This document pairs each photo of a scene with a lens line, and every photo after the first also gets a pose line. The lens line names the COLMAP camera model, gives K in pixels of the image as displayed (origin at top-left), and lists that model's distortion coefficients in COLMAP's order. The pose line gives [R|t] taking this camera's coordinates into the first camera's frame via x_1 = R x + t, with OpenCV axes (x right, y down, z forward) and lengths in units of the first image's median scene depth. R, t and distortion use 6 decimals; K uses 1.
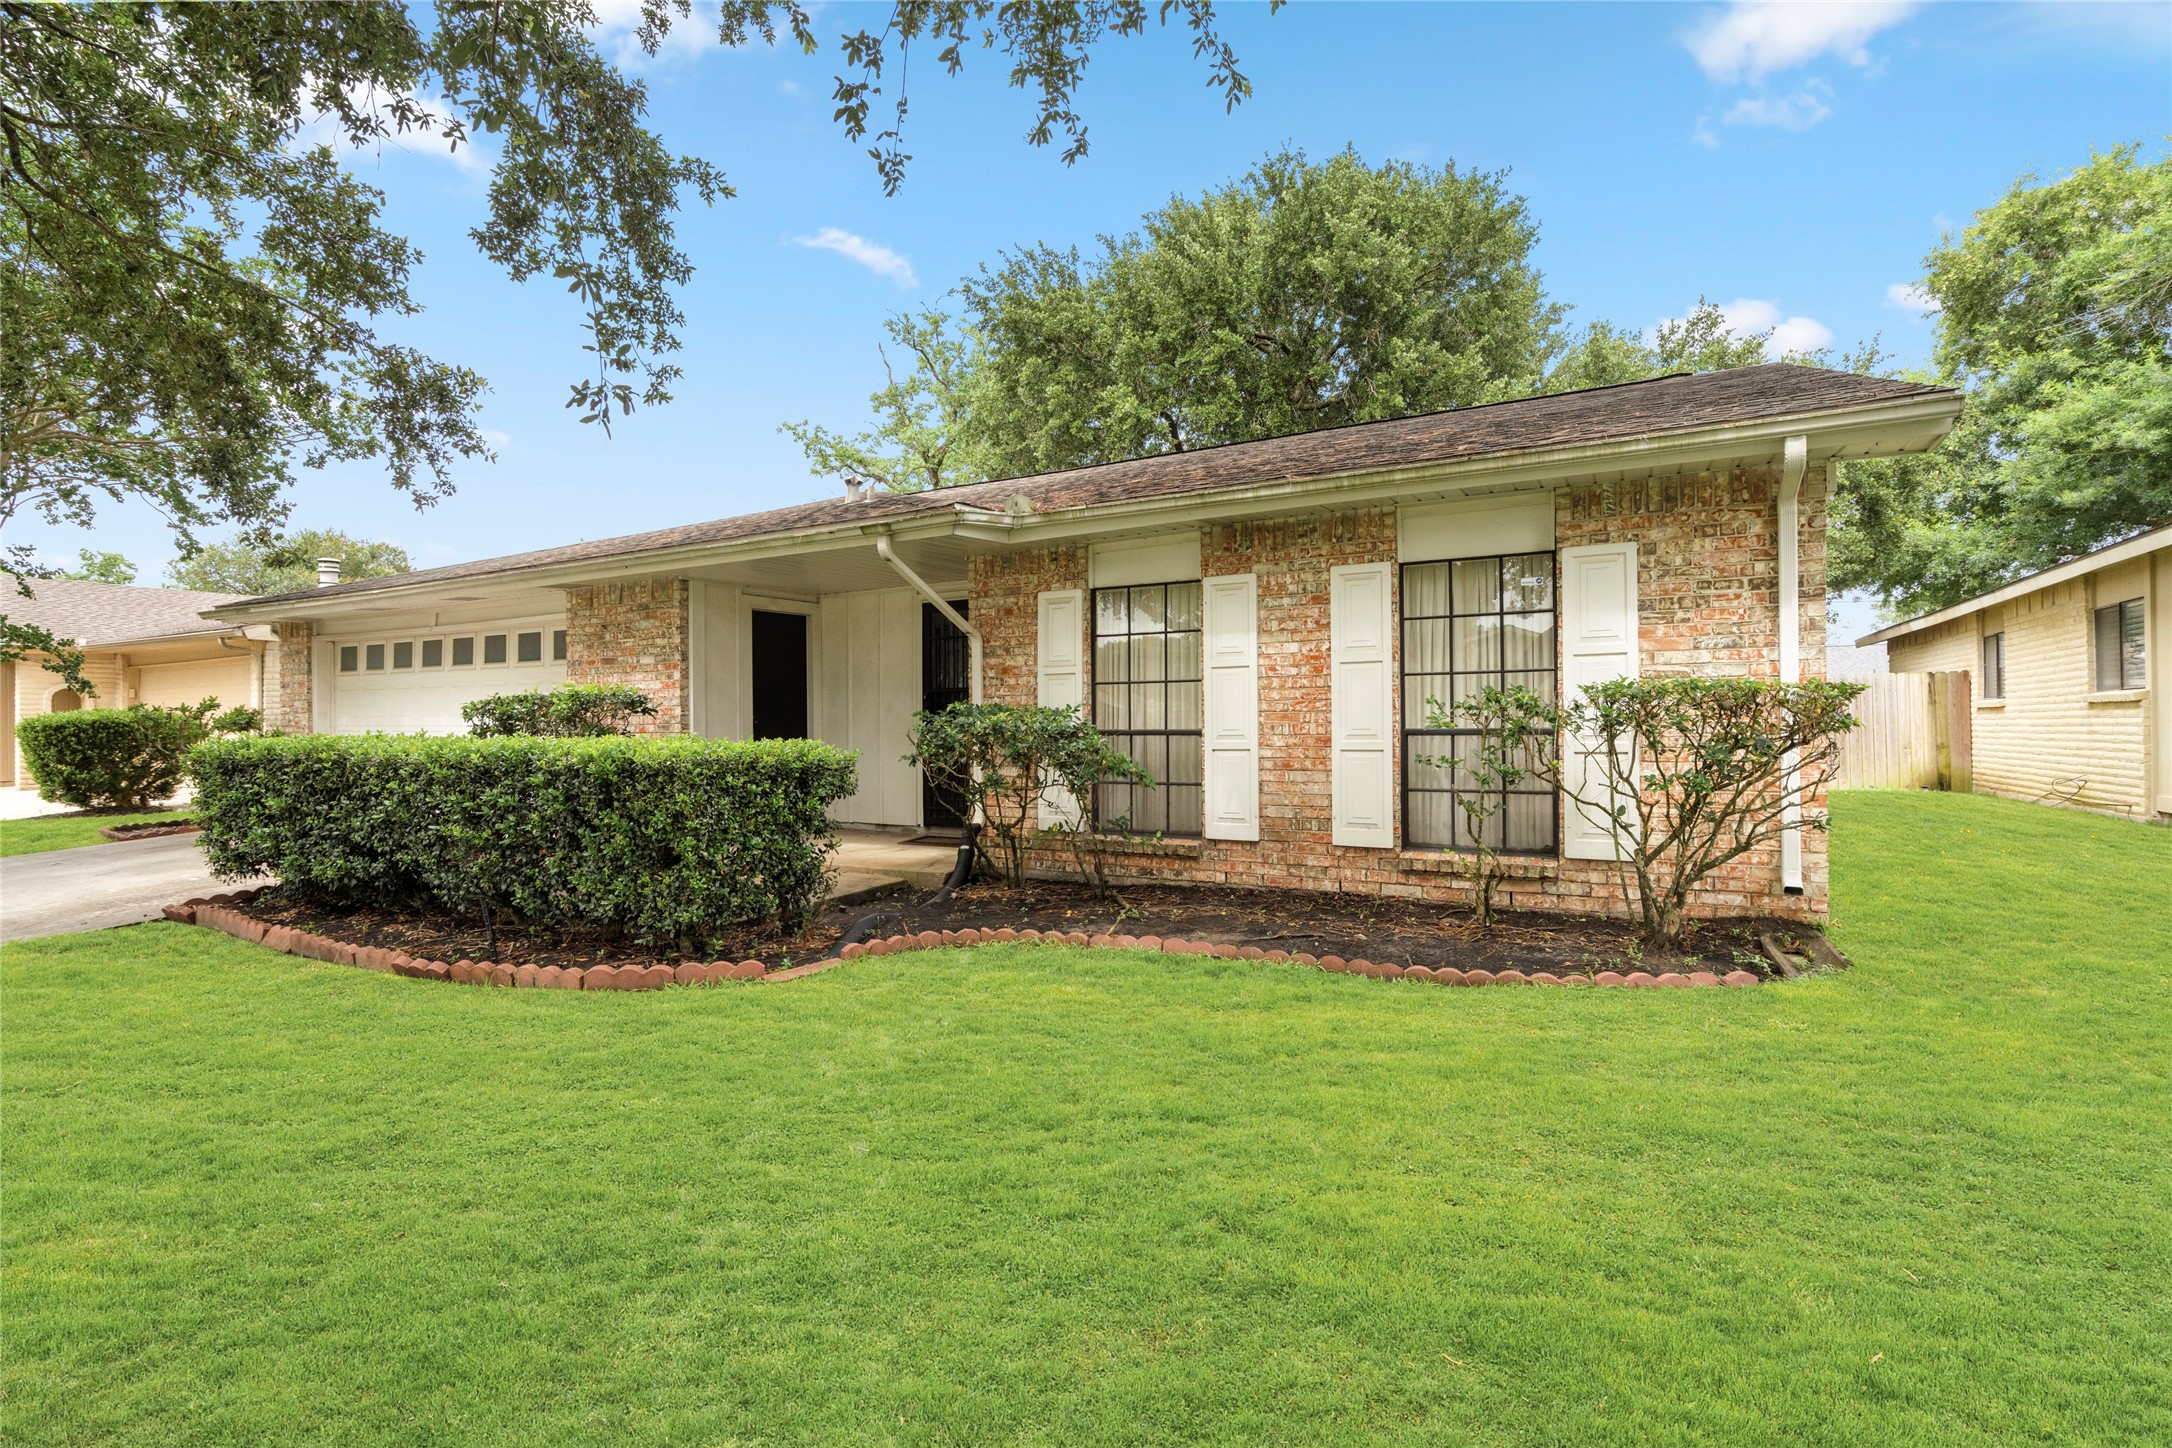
lens RADIAL K [[981.1, 0, 1080.0], [0, 981.1, 715.7], [0, 0, 1]] dist [-0.001382, -0.000006]
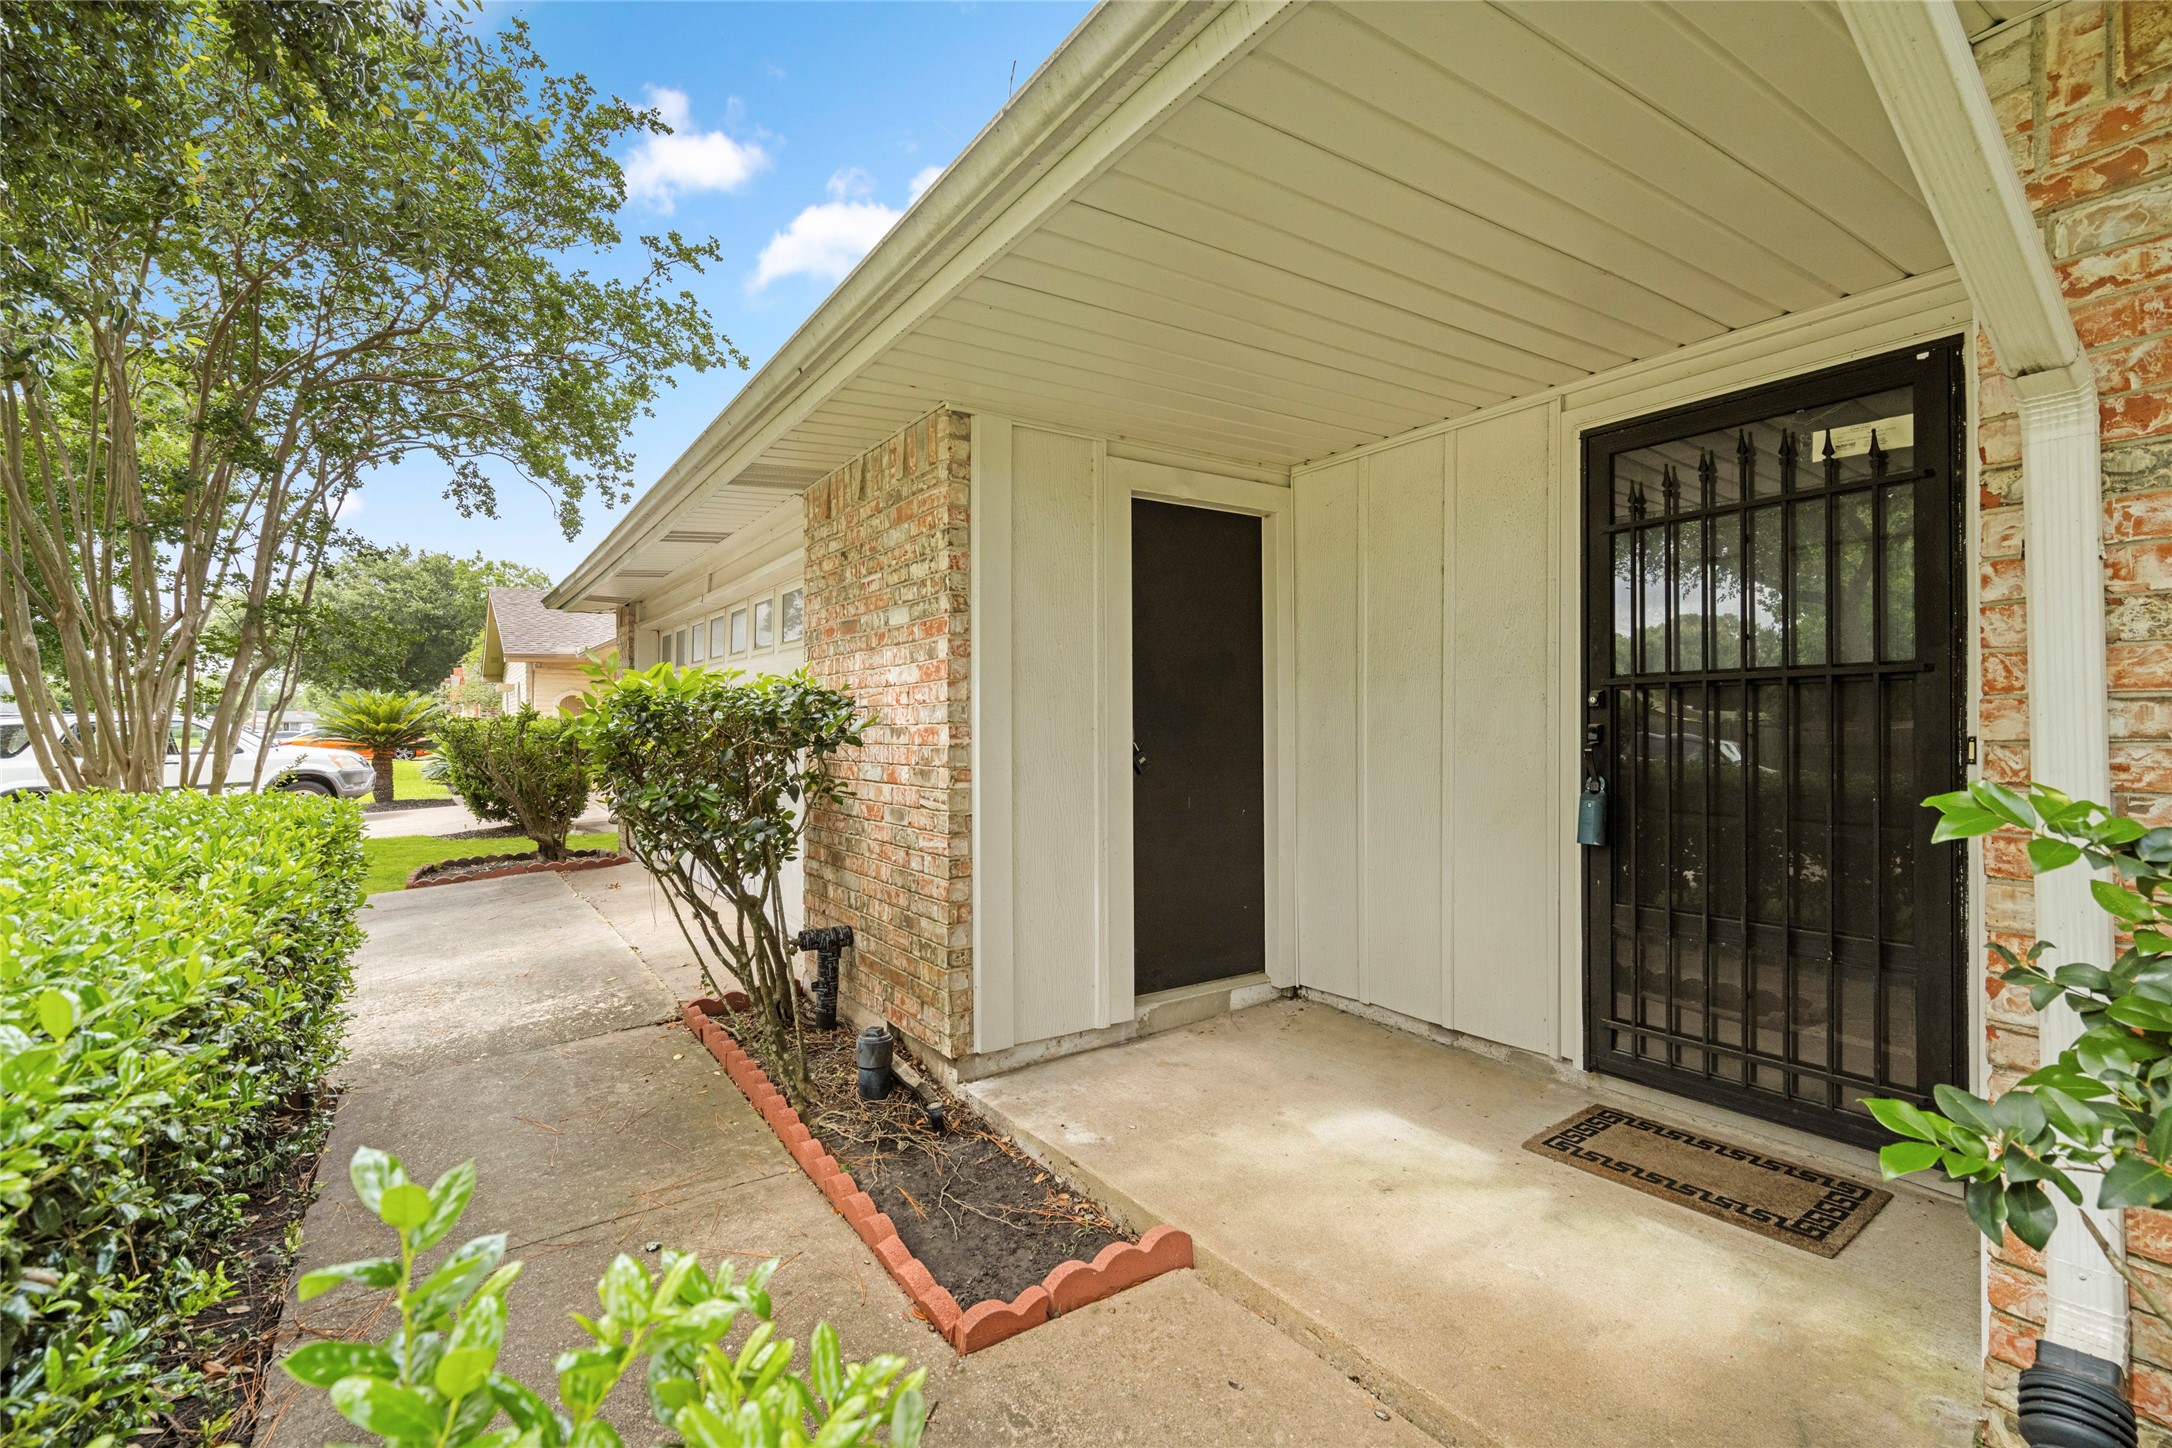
lens RADIAL K [[981.1, 0, 1080.0], [0, 981.1, 715.7], [0, 0, 1]] dist [-0.001382, -0.000006]
pose [[0.890421, 0.001655, -0.455135, -0.170879], [-0.002390, 0.999997, -0.001039, -0.012754], [0.455132, 0.002013, 0.890422, 0.647142]]
